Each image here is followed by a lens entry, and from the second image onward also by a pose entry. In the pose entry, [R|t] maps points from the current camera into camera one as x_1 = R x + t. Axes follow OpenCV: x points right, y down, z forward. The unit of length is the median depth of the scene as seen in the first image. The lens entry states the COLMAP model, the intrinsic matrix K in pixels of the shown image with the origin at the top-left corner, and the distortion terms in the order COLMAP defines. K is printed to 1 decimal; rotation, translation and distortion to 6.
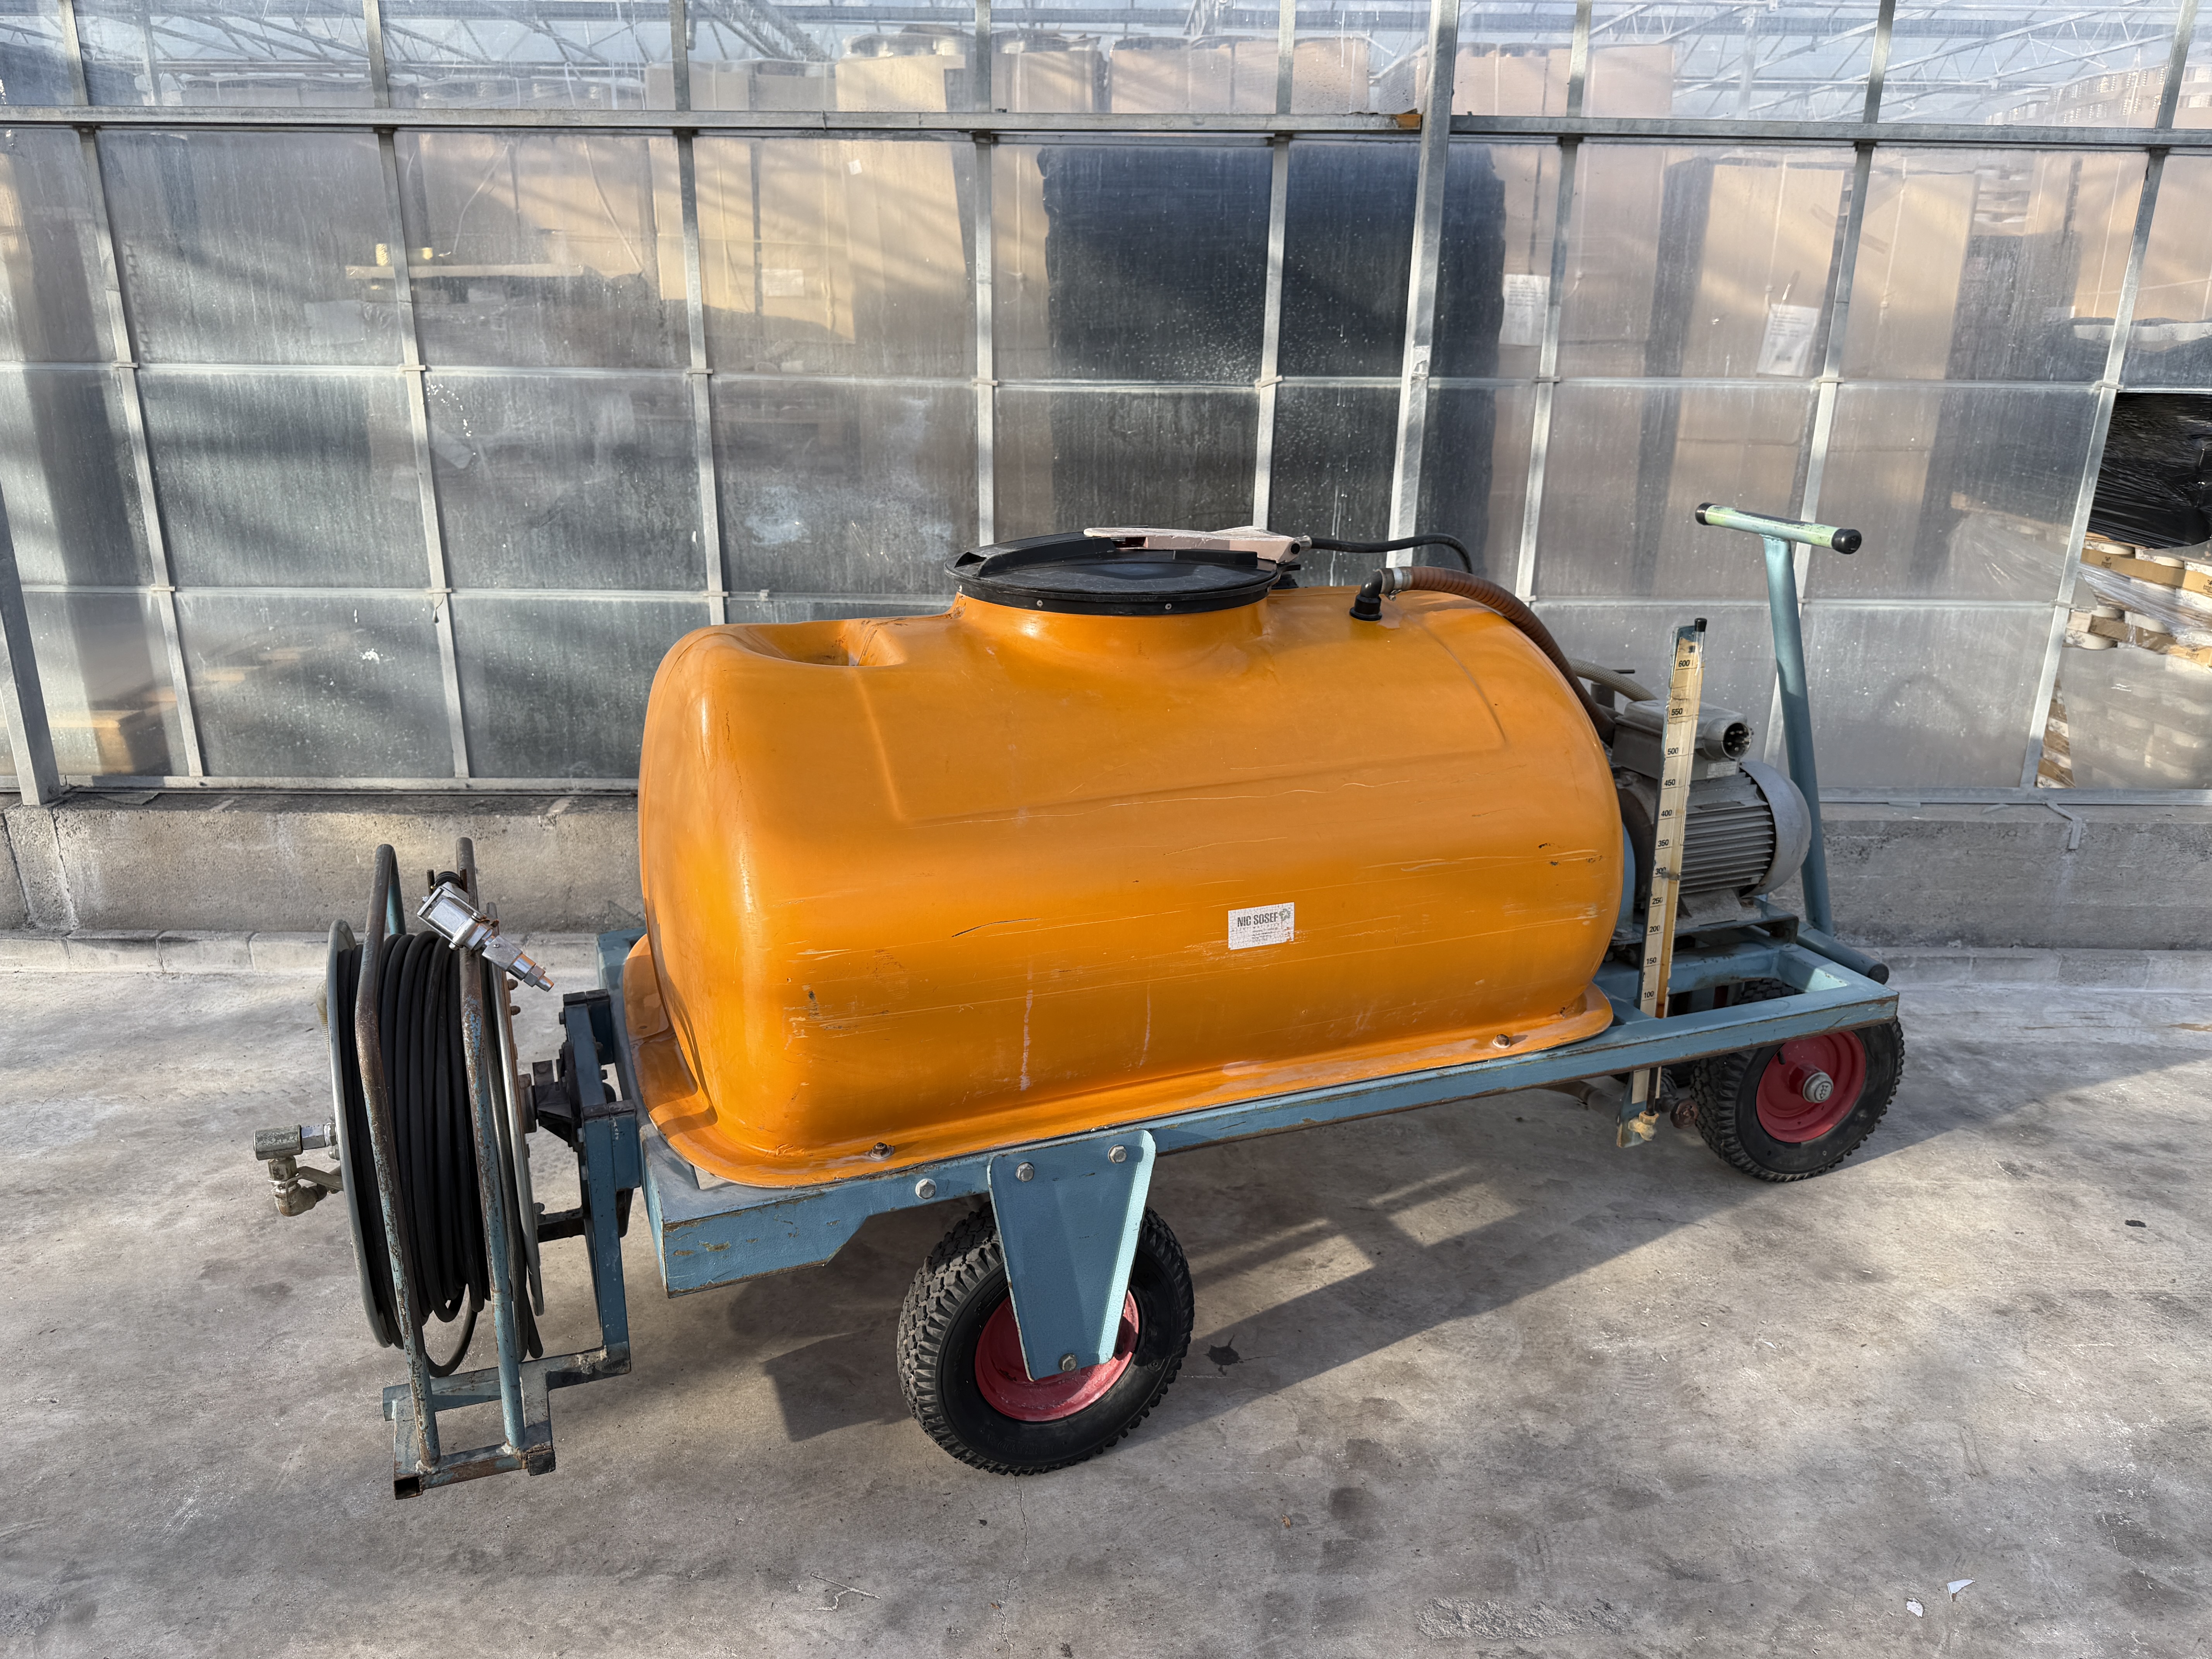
lens RADIAL K [[1566.5, 0, 1104.0], [0, 1566.5, 832.0], [0, 0, 1]] dist [0.030699, -0.039077]
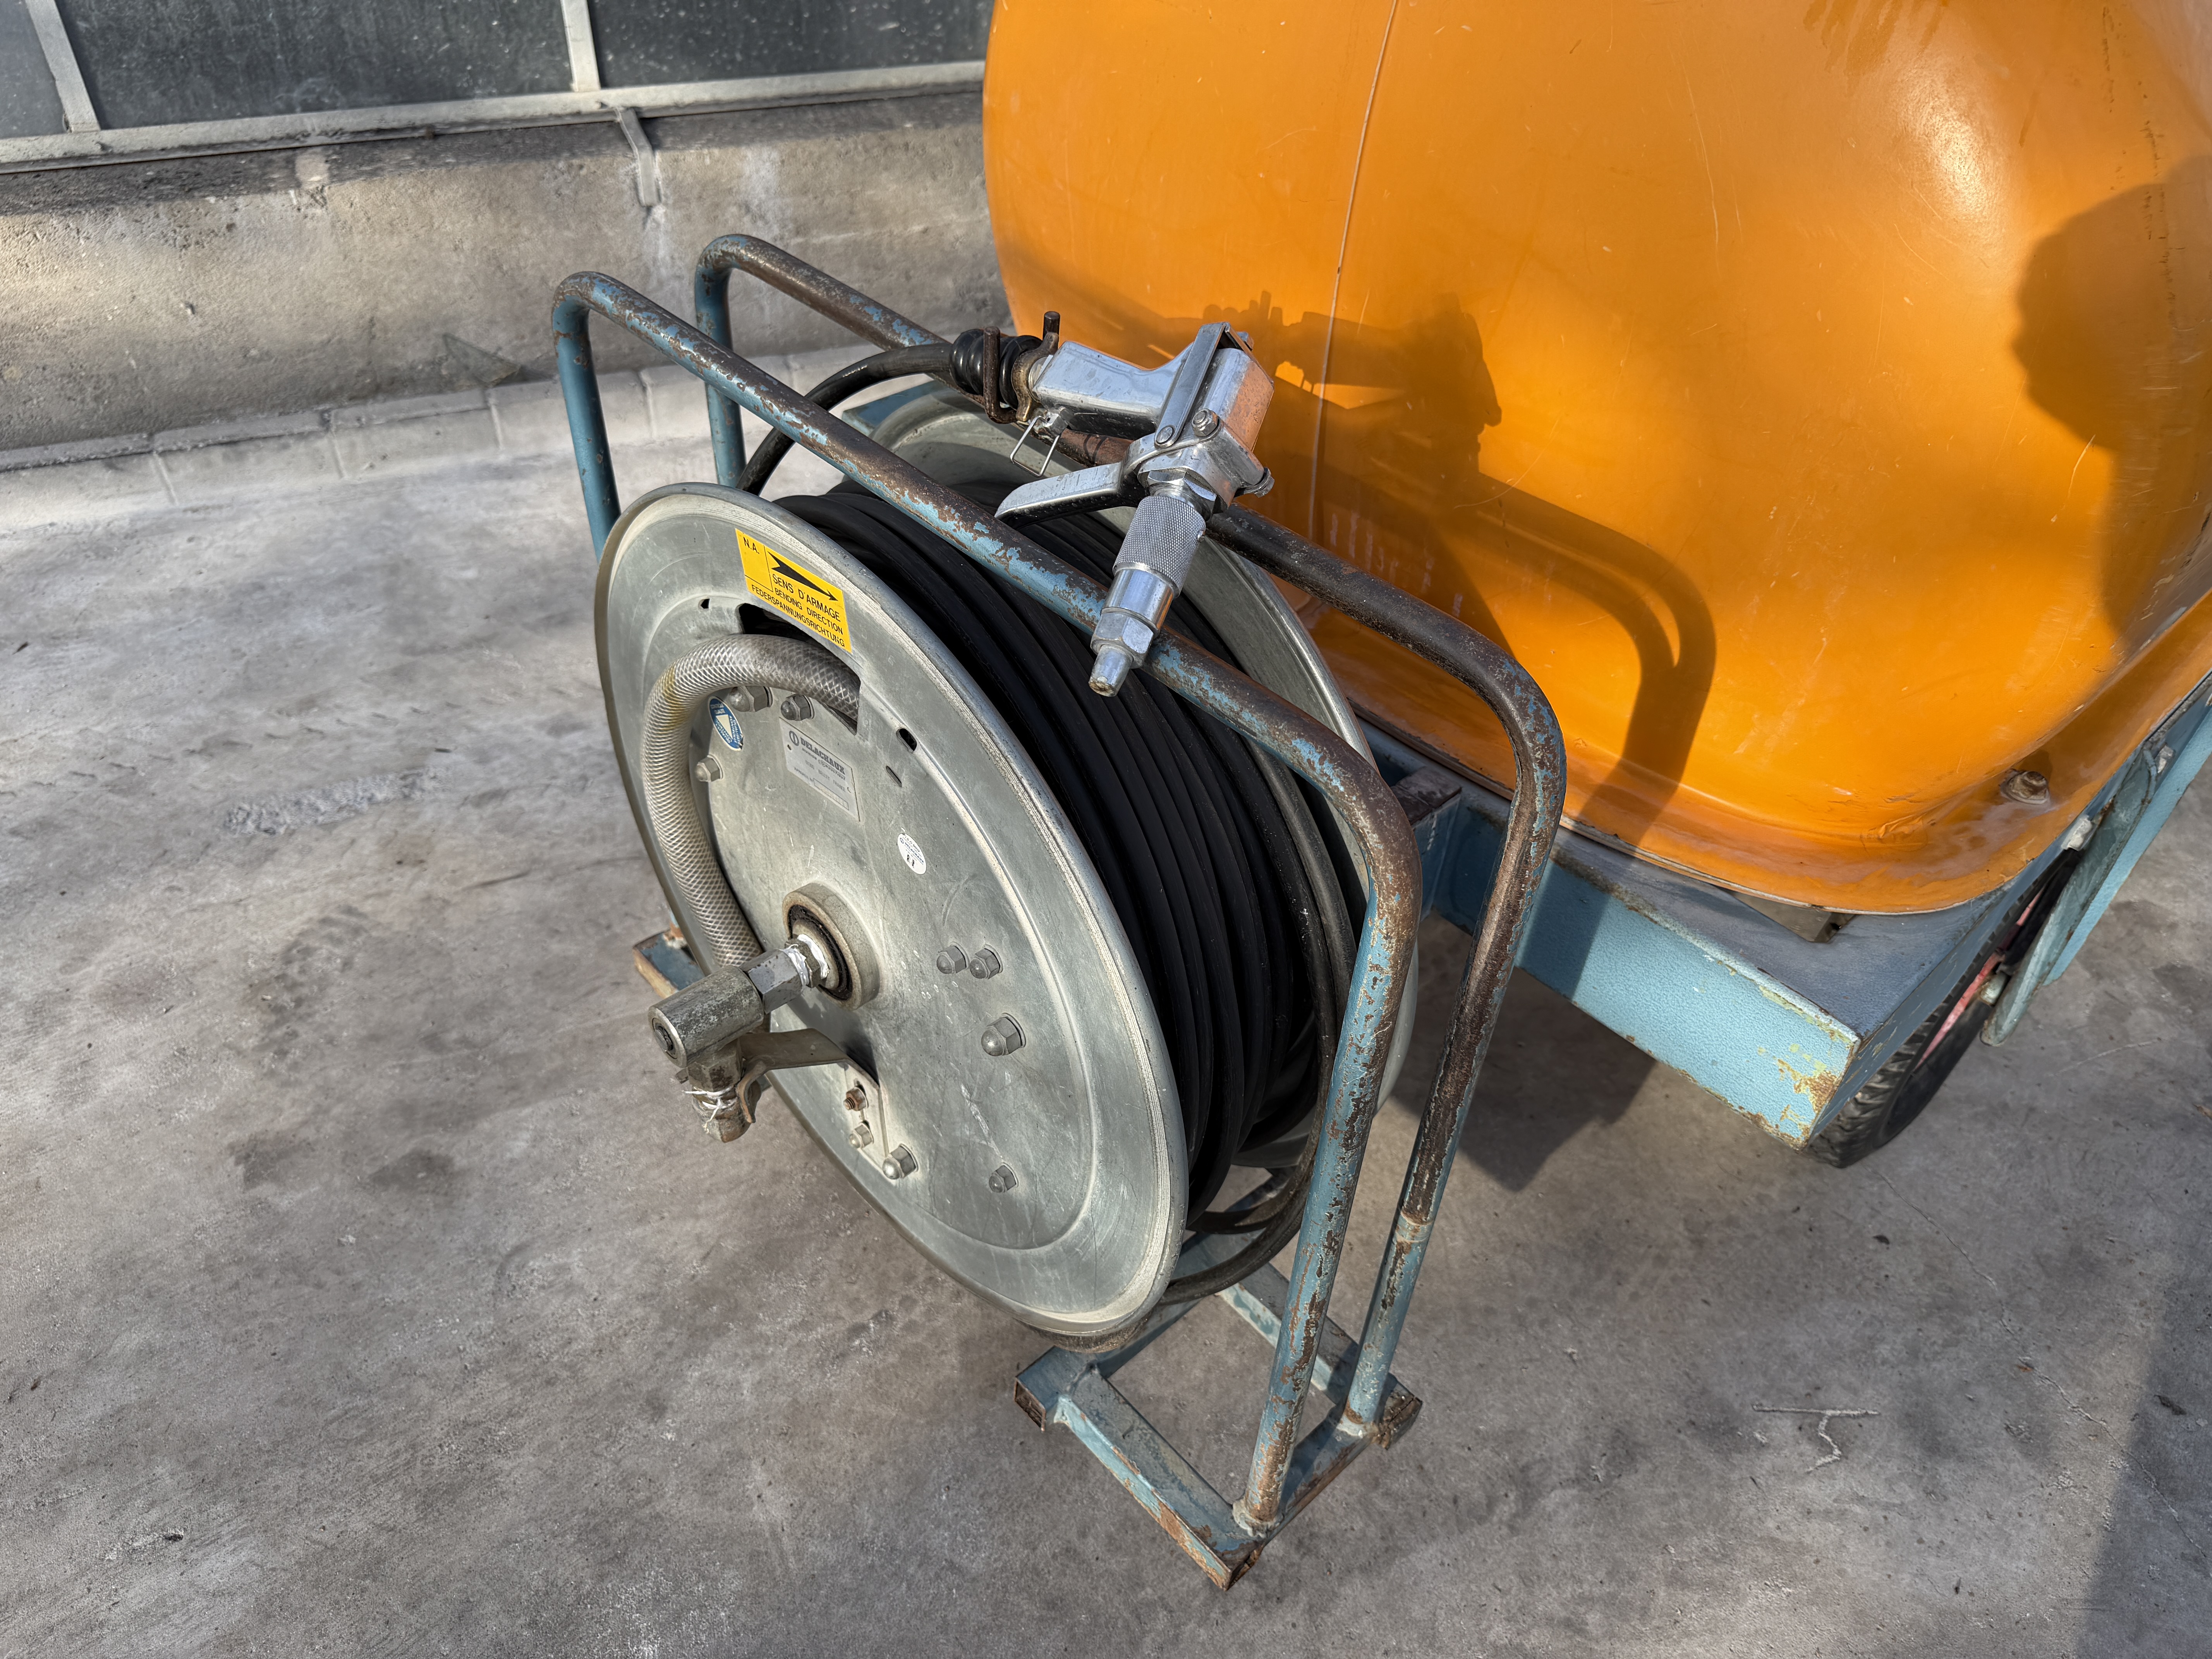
lens RADIAL K [[1566.5, 0, 1096.6], [0, 1566.5, 840.5], [0, 0, 1]] dist [0.030699, -0.039077]
pose [[0.932345, -0.221580, 0.285717, -0.316920], [0.086716, 0.904184, 0.418248, -0.011207], [-0.351016, -0.365175, 0.862227, 0.357738]]
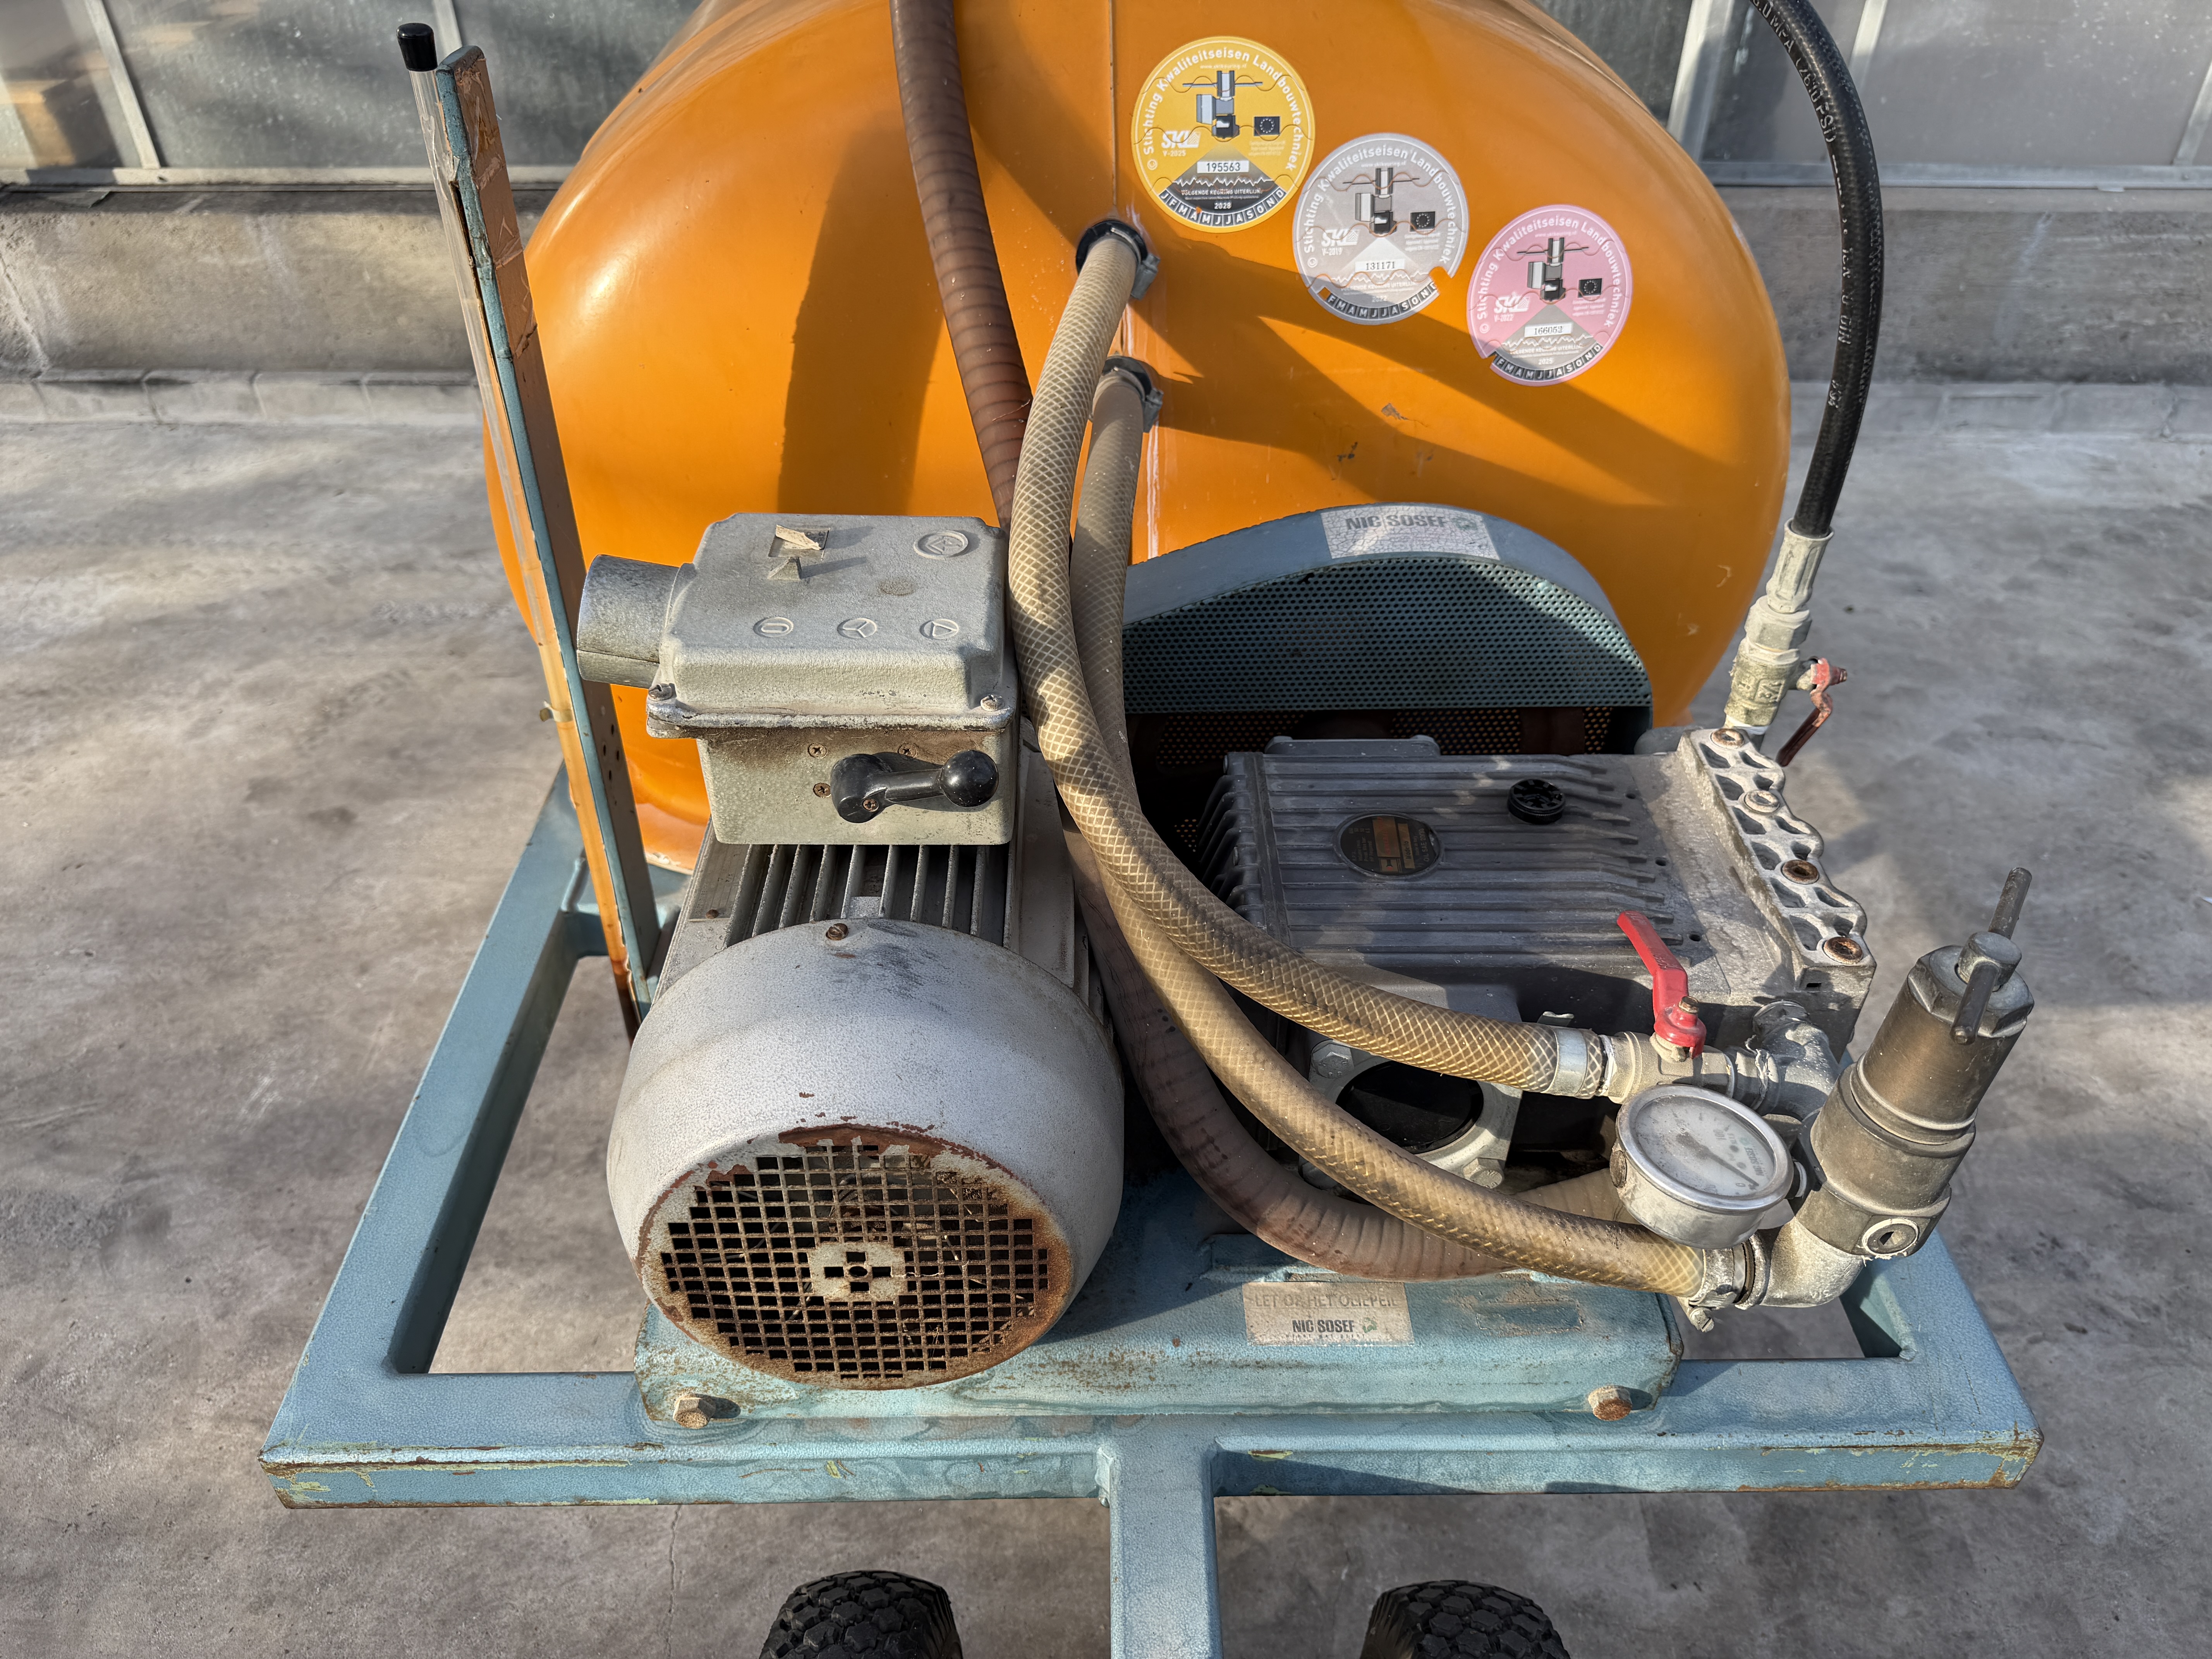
lens RADIAL K [[1566.5, 0, 1100.3], [0, 1566.5, 841.6], [0, 0, 1]] dist [0.030699, -0.039077]
pose [[0.999095, 0.008980, -0.041572, -0.068594], [0.005580, 0.941336, 0.337425, 0.020680], [0.042163, -0.337352, 0.940434, 0.173994]]
